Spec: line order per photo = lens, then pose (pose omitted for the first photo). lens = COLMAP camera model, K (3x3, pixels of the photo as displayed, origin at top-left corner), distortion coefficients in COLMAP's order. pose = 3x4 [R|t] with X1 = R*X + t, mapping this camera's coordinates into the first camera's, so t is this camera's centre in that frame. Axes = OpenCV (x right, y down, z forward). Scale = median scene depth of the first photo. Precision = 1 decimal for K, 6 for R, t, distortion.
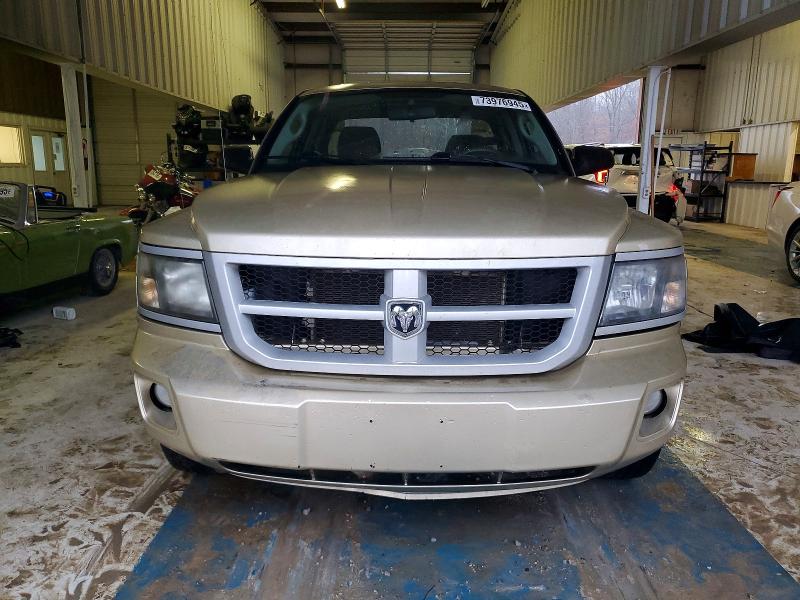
lens RADIAL K [[624.8, 0, 400.0], [0, 624.8, 300.0], [0, 0, 1]] dist [0.012230, 0.011283]
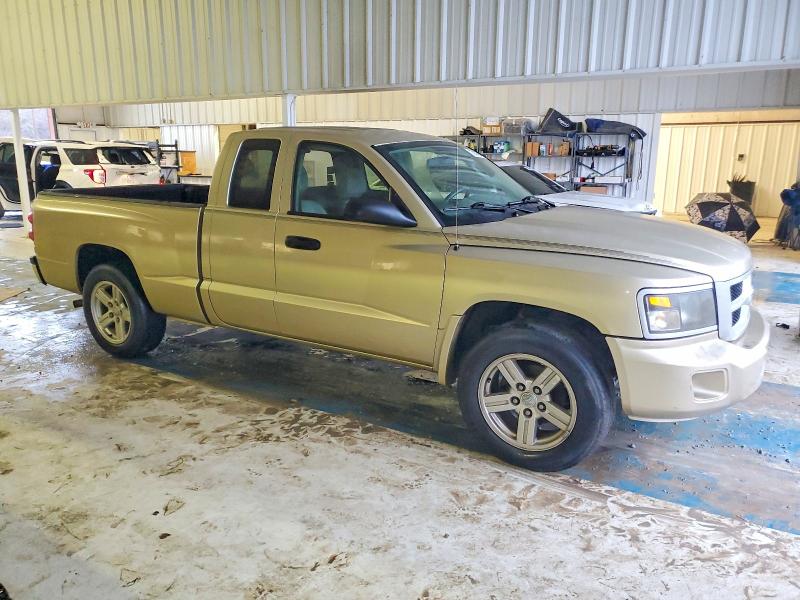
lens RADIAL K [[624.8, 0, 400.0], [0, 624.8, 300.0], [0, 0, 1]] dist [0.012230, 0.011283]
pose [[0.504862, -0.199506, 0.839829, -1.374262], [0.174749, 0.976401, 0.126899, -0.250654], [-0.845327, 0.082693, 0.527811, 0.546501]]
